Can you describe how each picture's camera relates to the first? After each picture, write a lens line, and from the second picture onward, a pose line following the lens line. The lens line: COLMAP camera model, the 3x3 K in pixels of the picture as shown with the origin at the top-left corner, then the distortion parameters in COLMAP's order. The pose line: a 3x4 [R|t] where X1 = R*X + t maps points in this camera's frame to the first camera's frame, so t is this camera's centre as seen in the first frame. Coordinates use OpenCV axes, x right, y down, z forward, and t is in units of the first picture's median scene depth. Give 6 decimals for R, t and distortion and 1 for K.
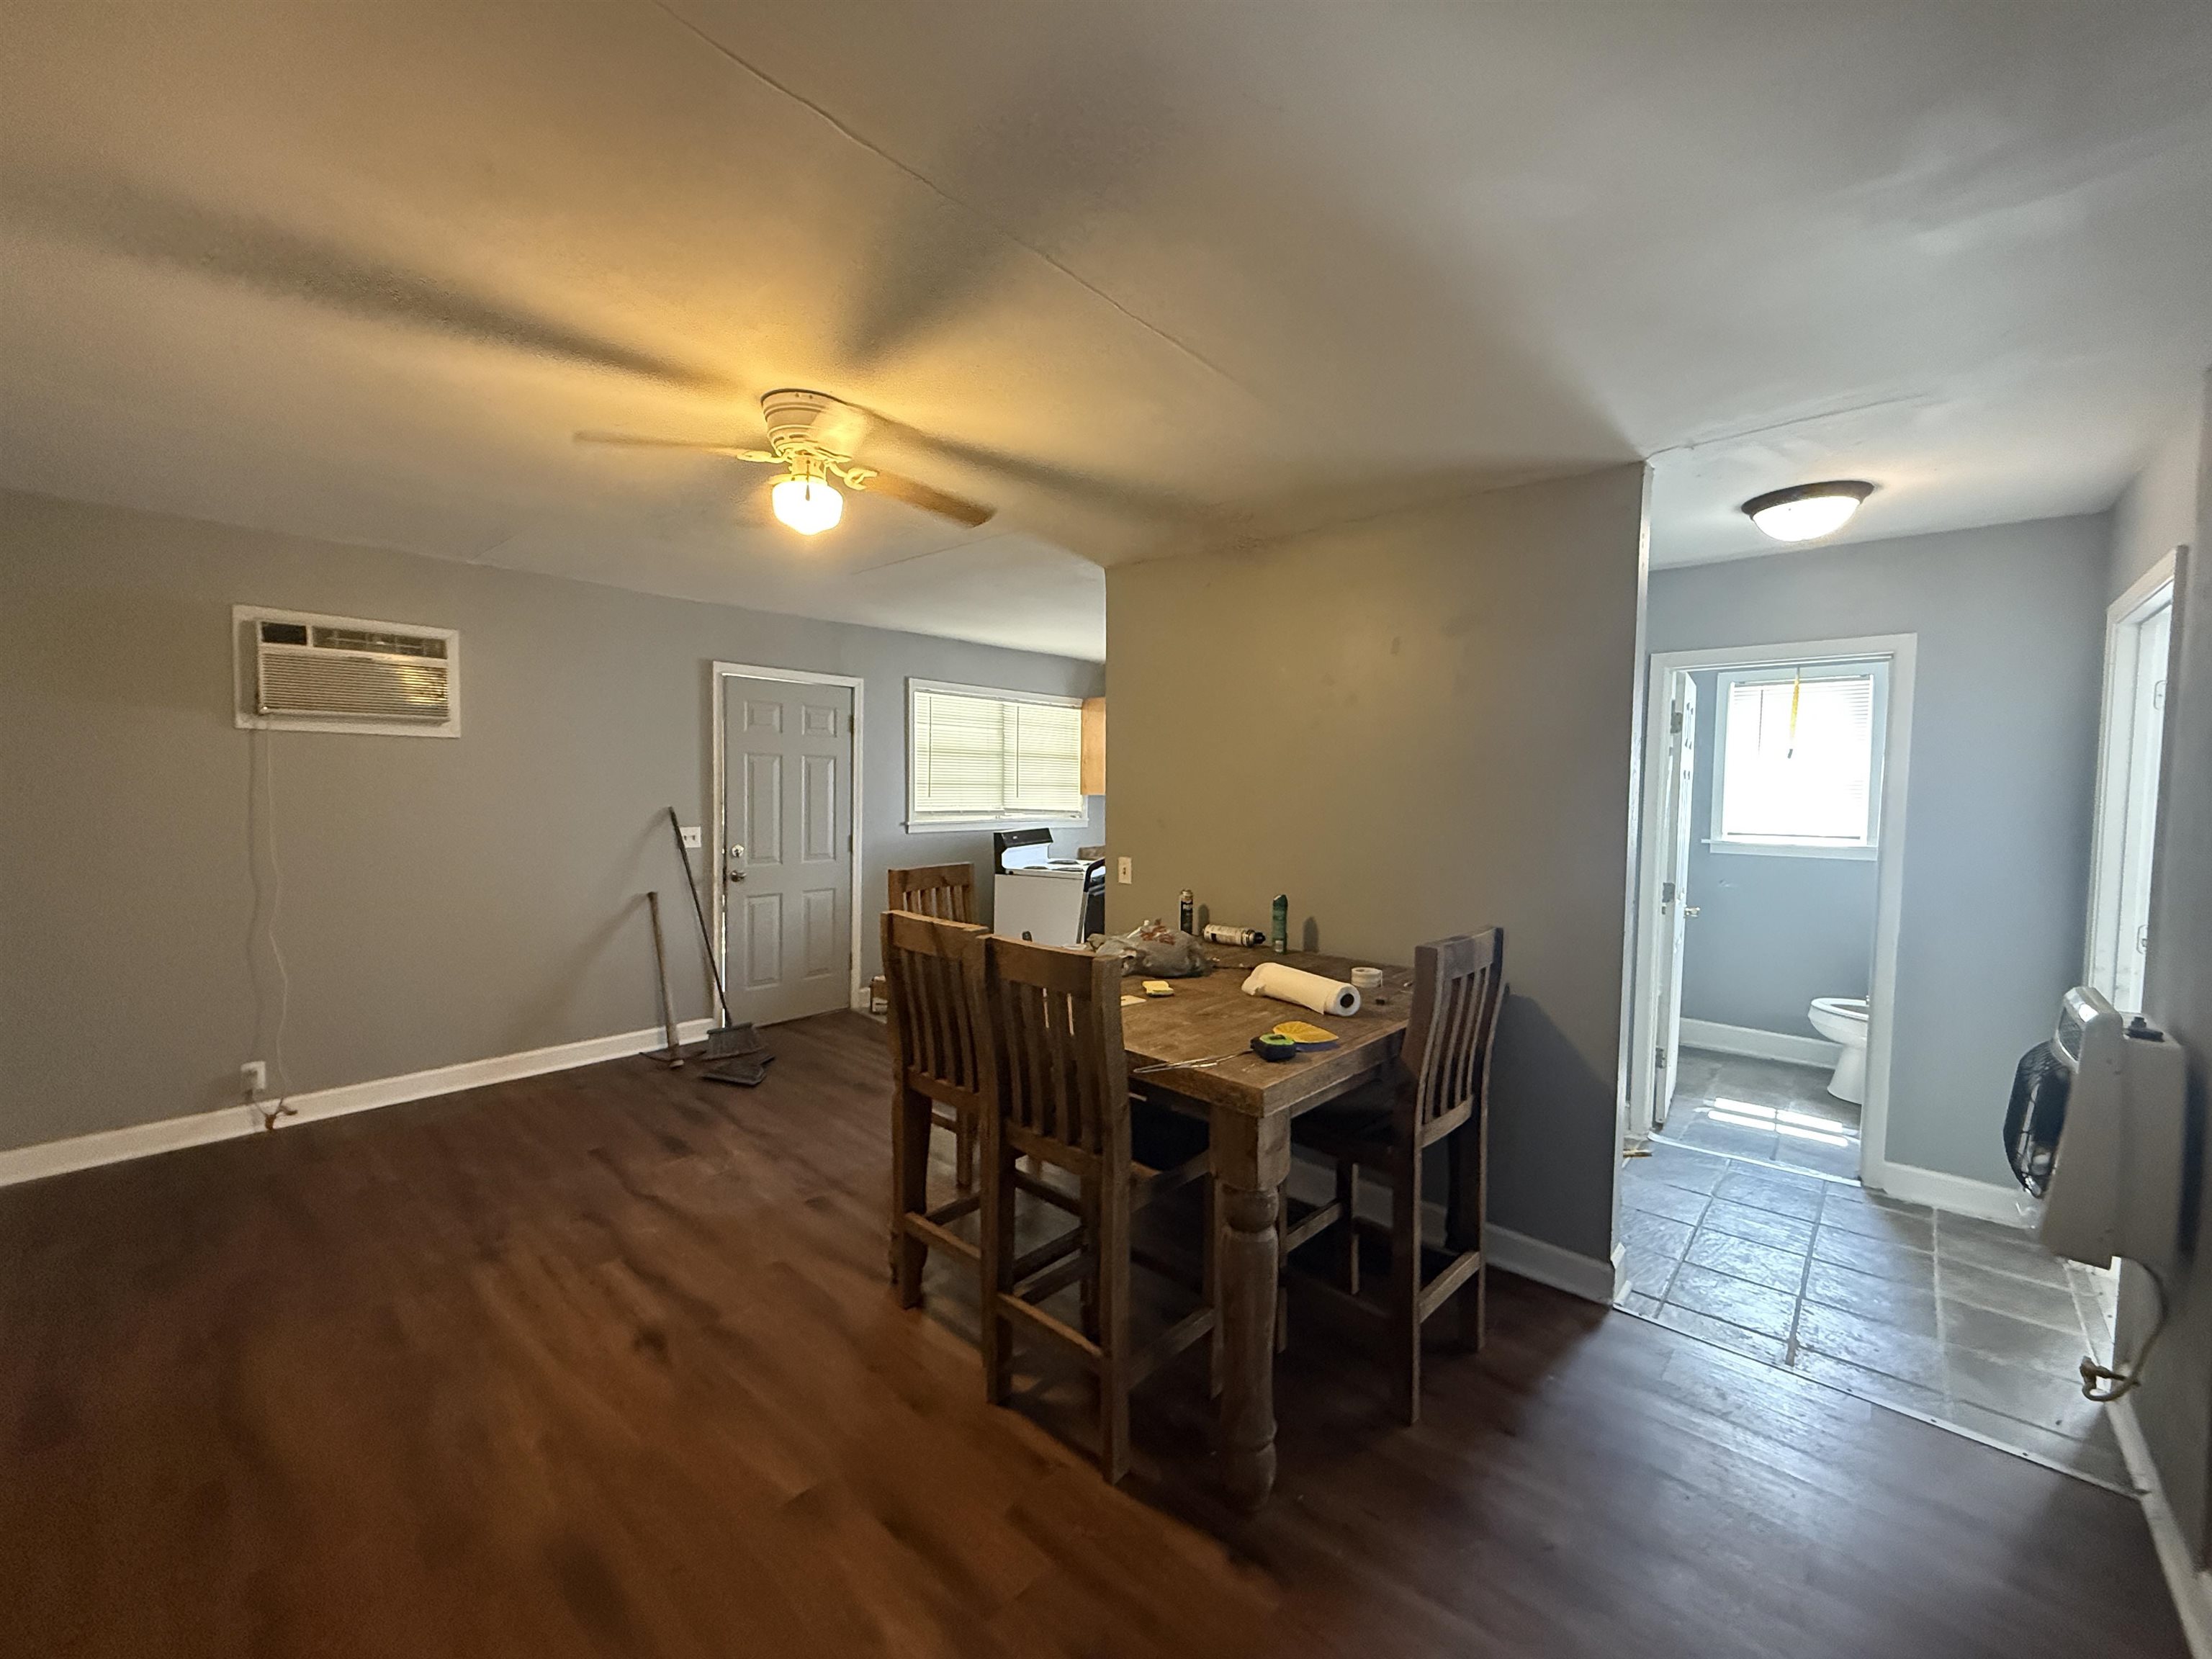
lens RADIAL K [[879.3, 0, 1096.3], [0, 879.3, 827.5], [0, 0, 1]] dist [-0.000794, 0.000039]
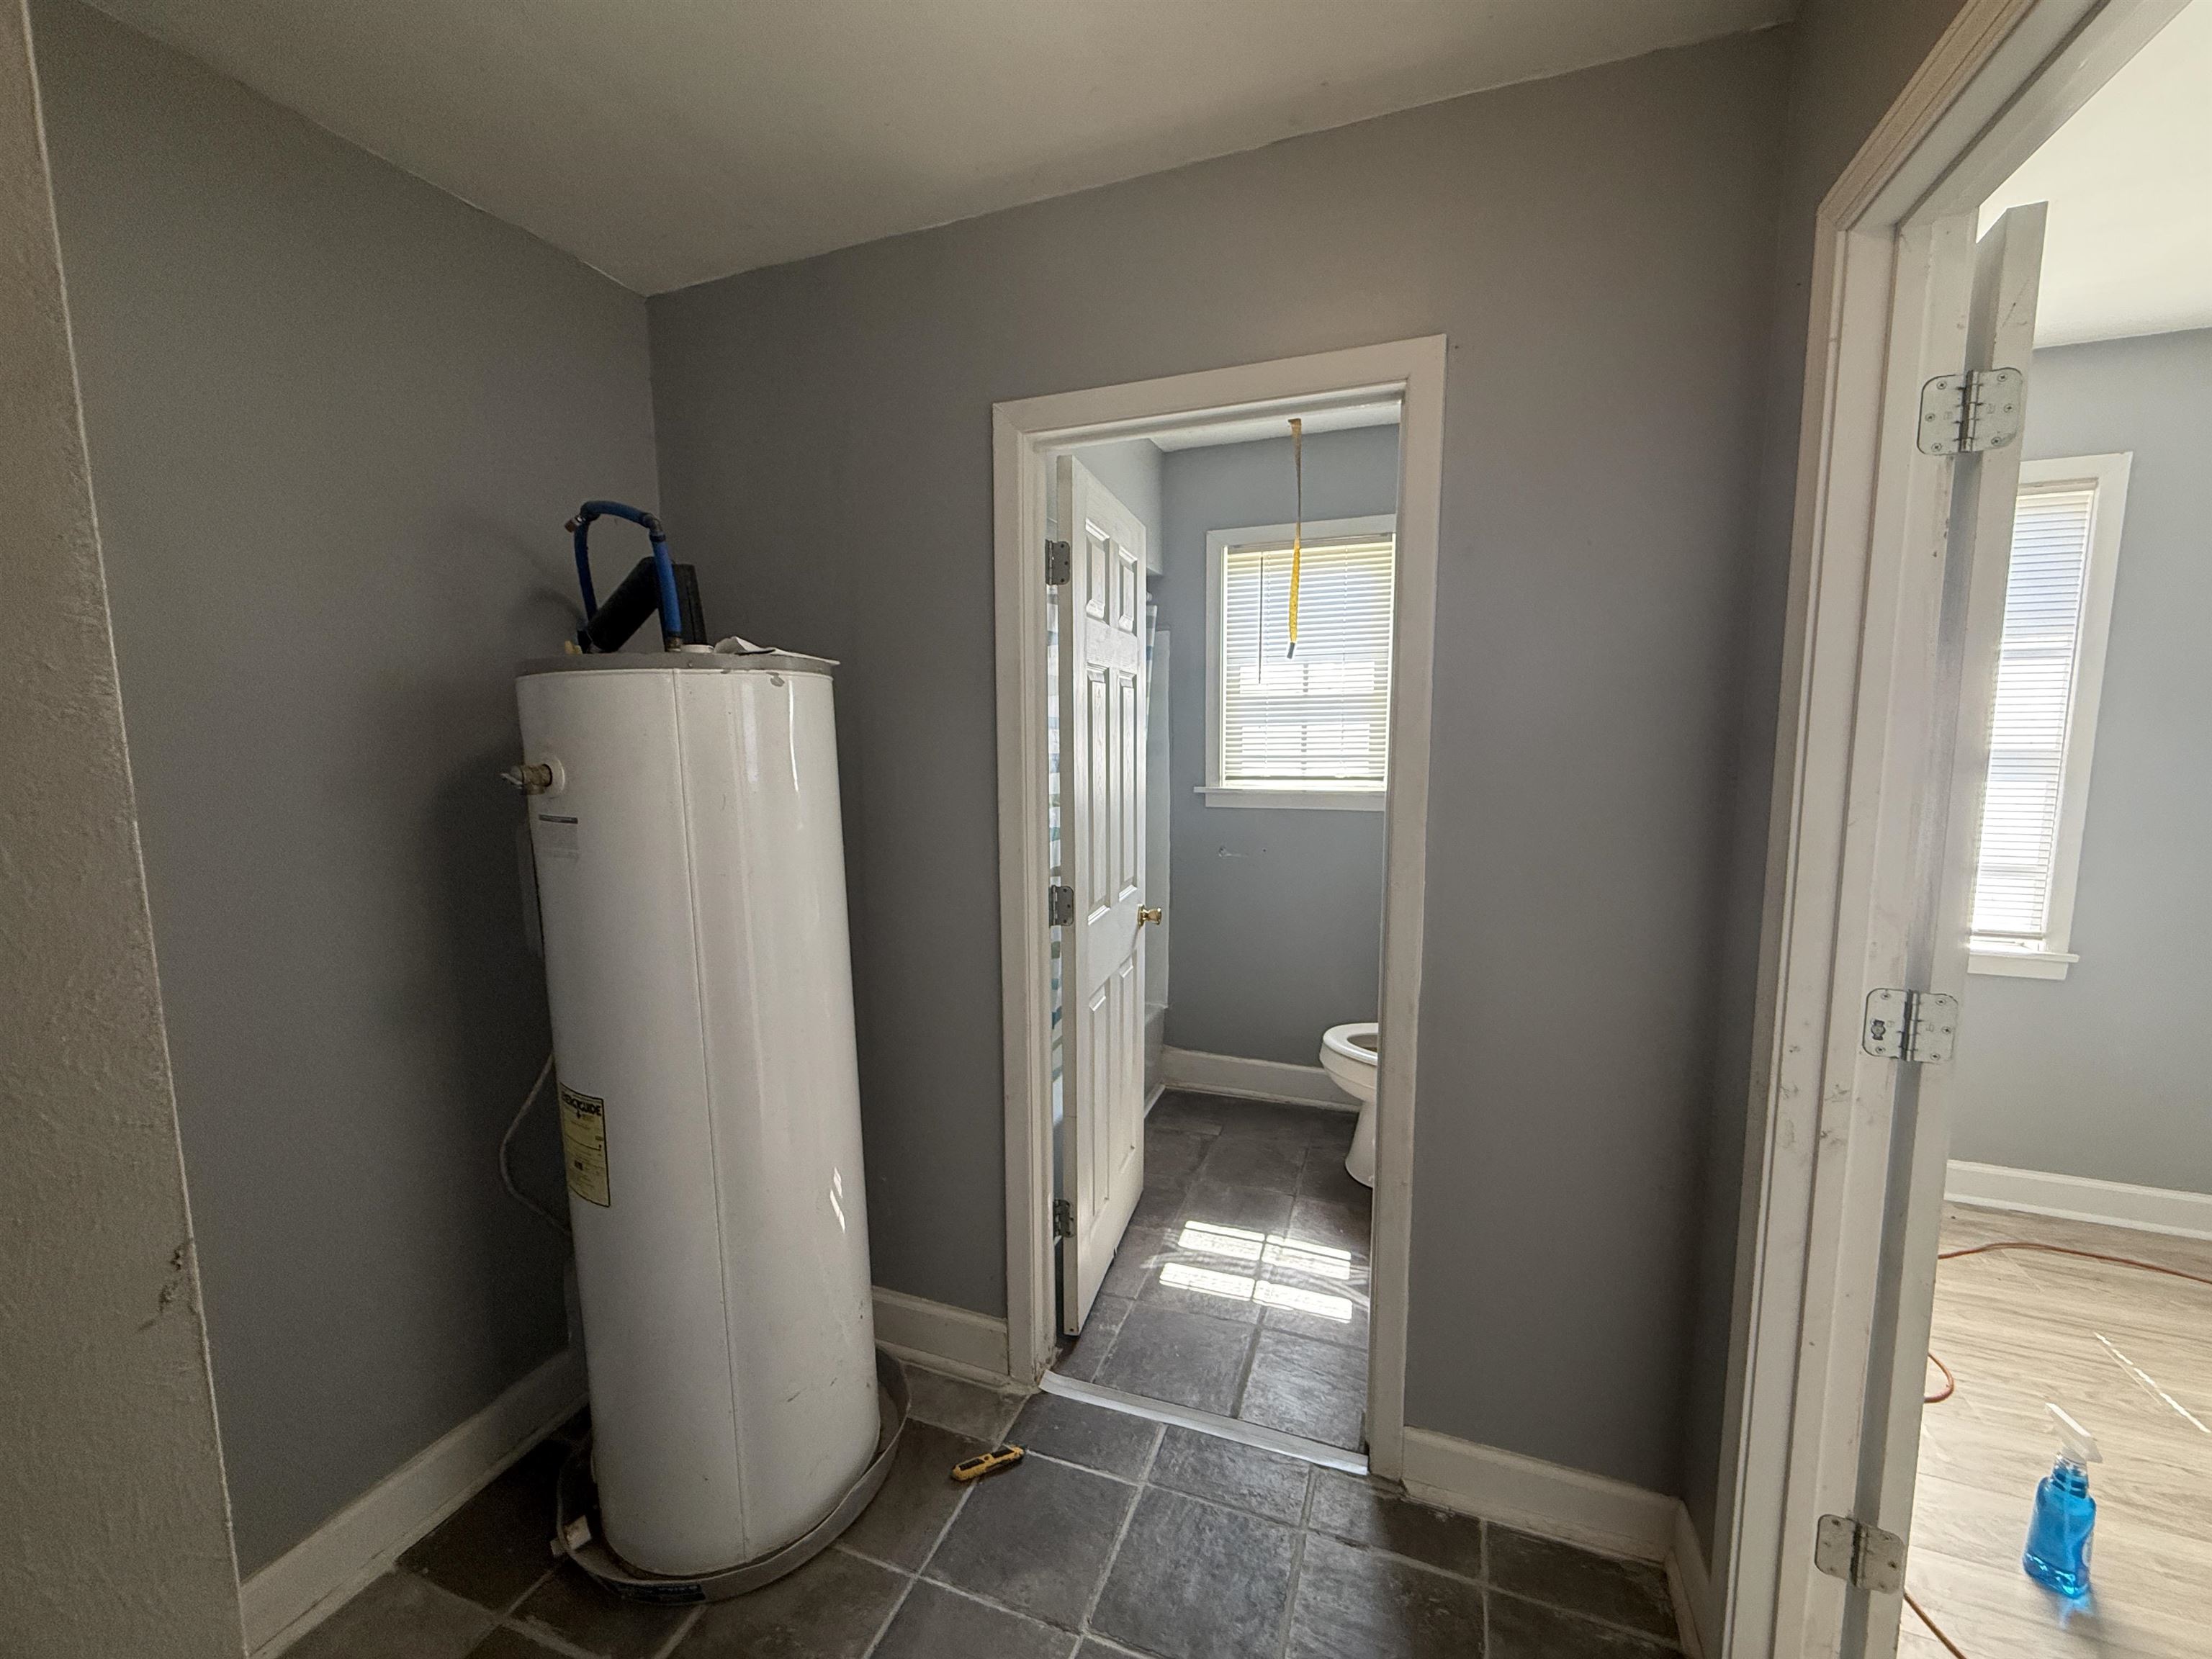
lens RADIAL K [[879.3, 0, 1096.3], [0, 879.3, 827.5], [0, 0, 1]] dist [-0.000794, 0.000039]
pose [[0.931264, -0.057238, 0.359821, 0.454765], [0.035771, 0.997175, 0.066045, -0.003889], [-0.362585, -0.048635, 0.930681, 0.486457]]
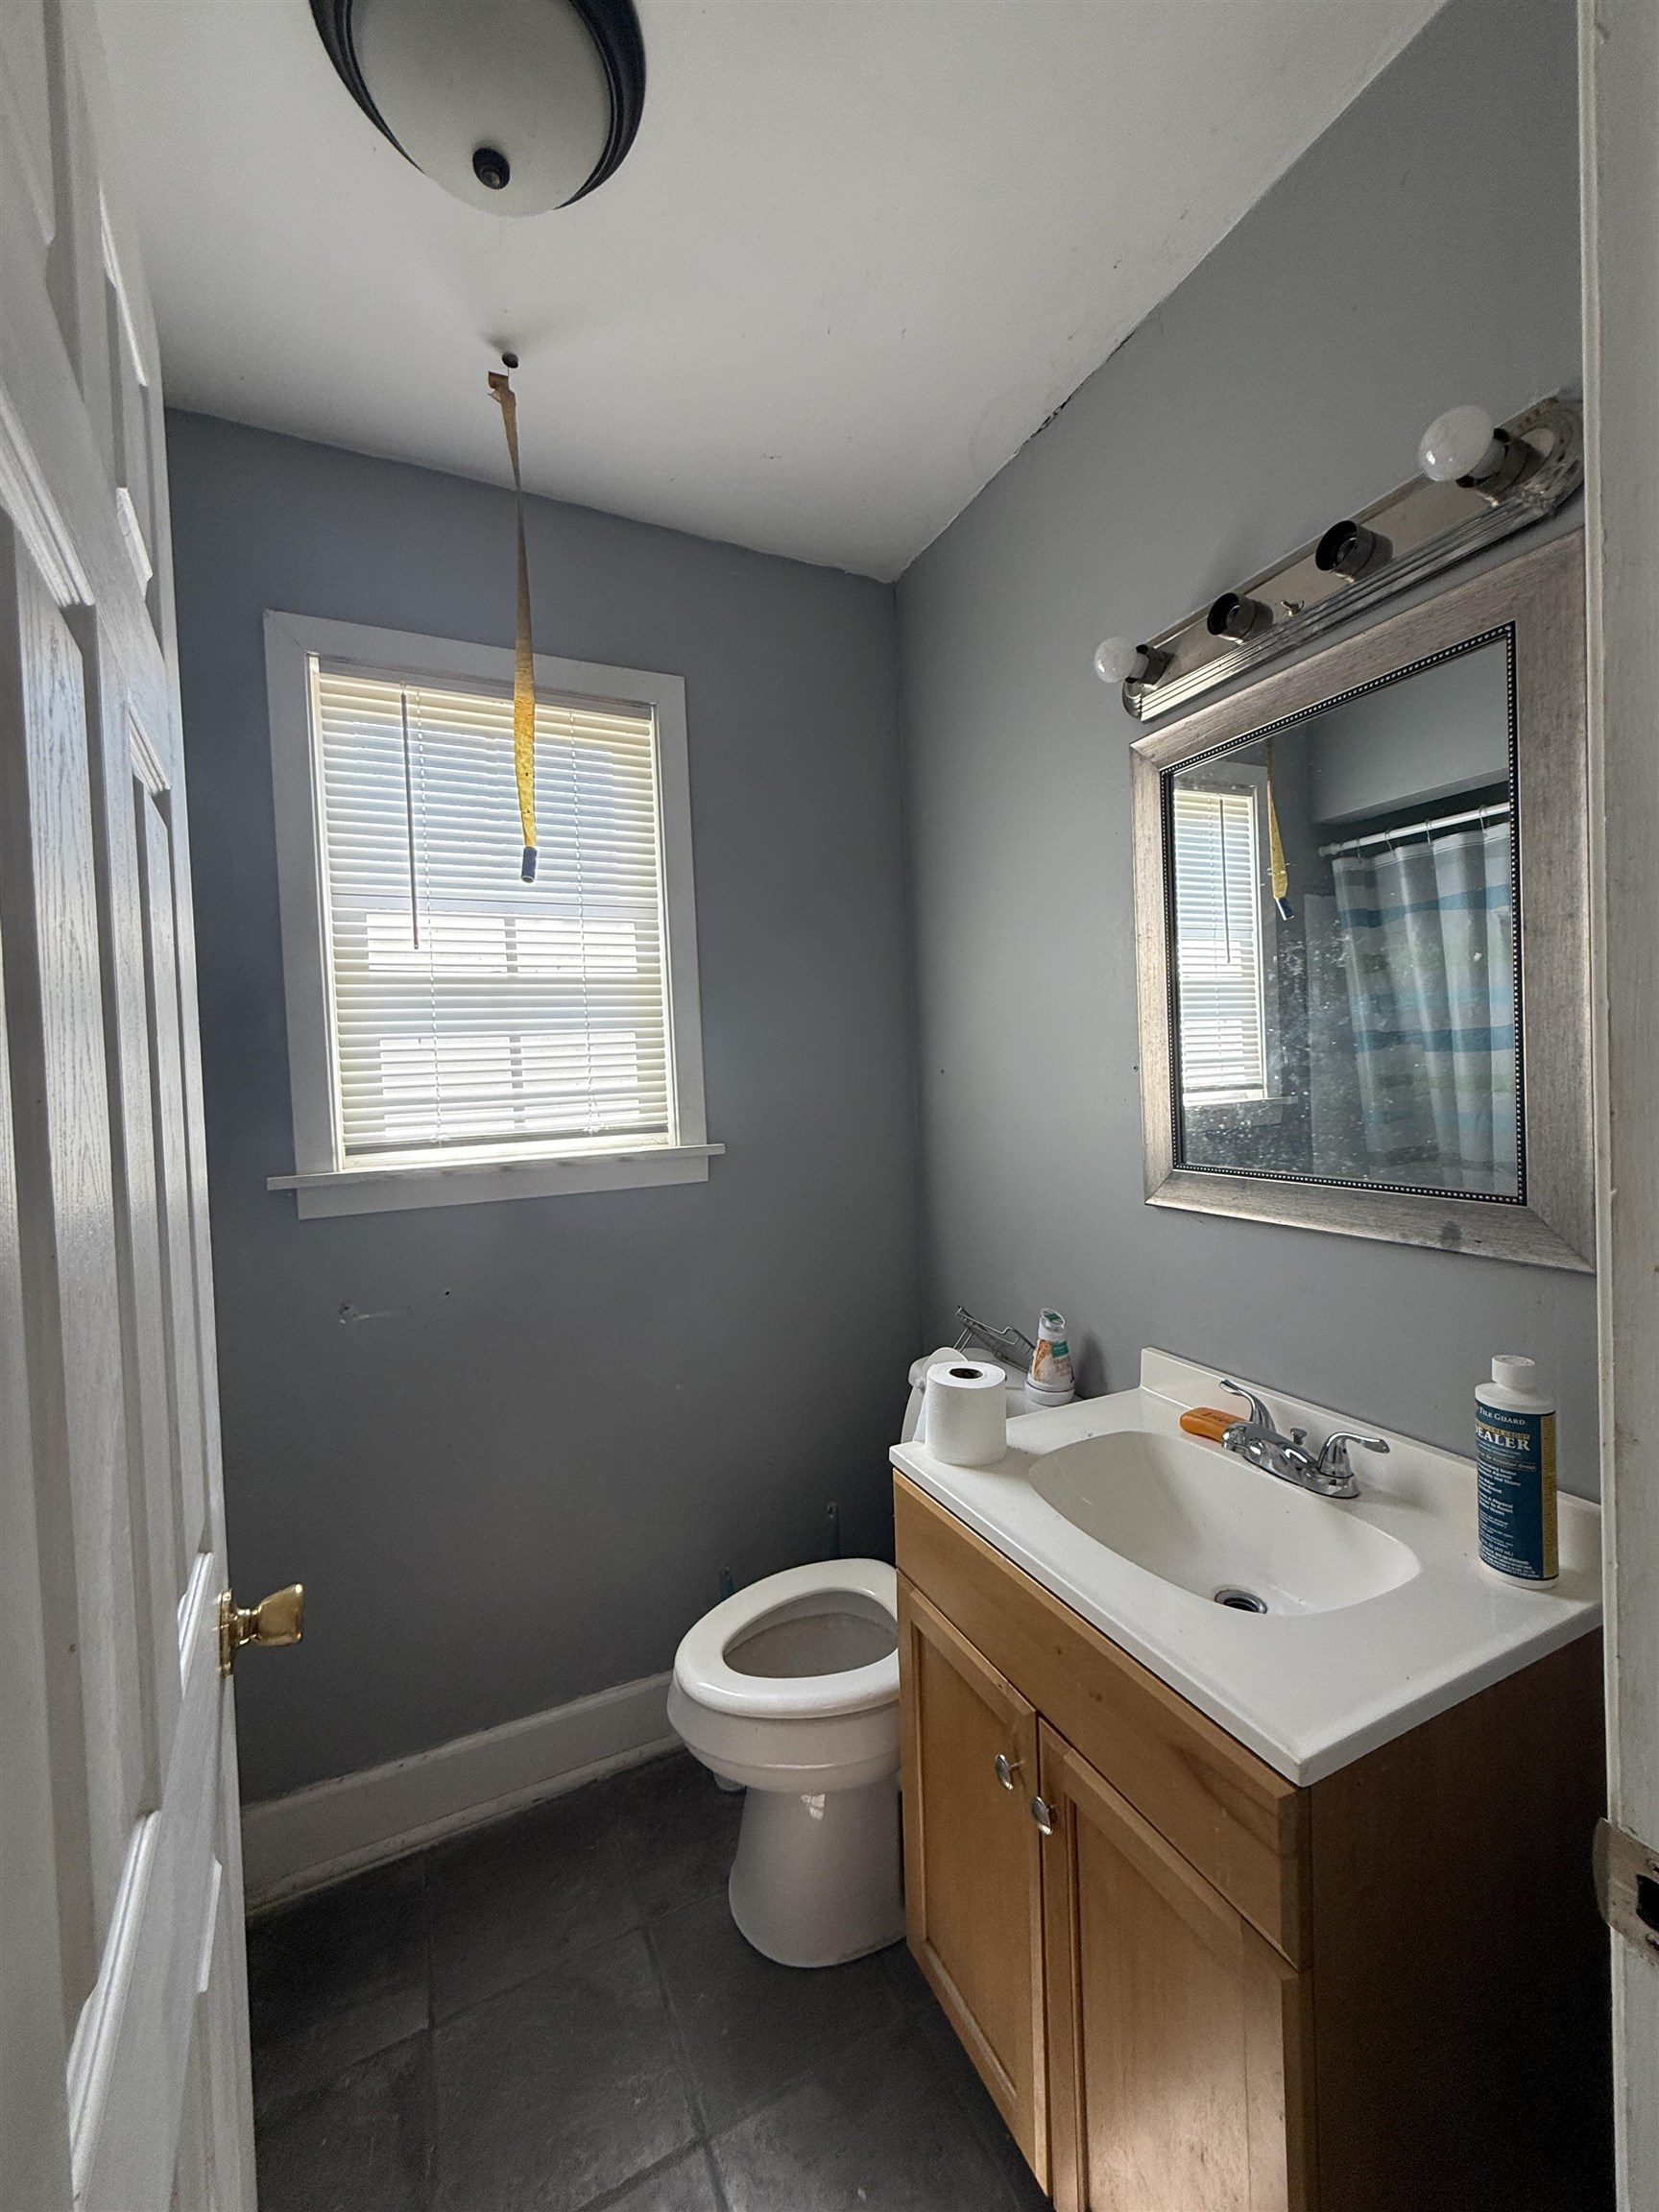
lens RADIAL K [[879.3, 0, 827.0], [0, 879.3, 1093.5], [0, 0, 1]] dist [-0.000794, 0.000039]
pose [[0.371999, -0.047372, 0.927023, 0.590301], [0.089139, 0.995904, 0.015122, -0.003271], [-0.923943, 0.077009, 0.374699, 0.865841]]
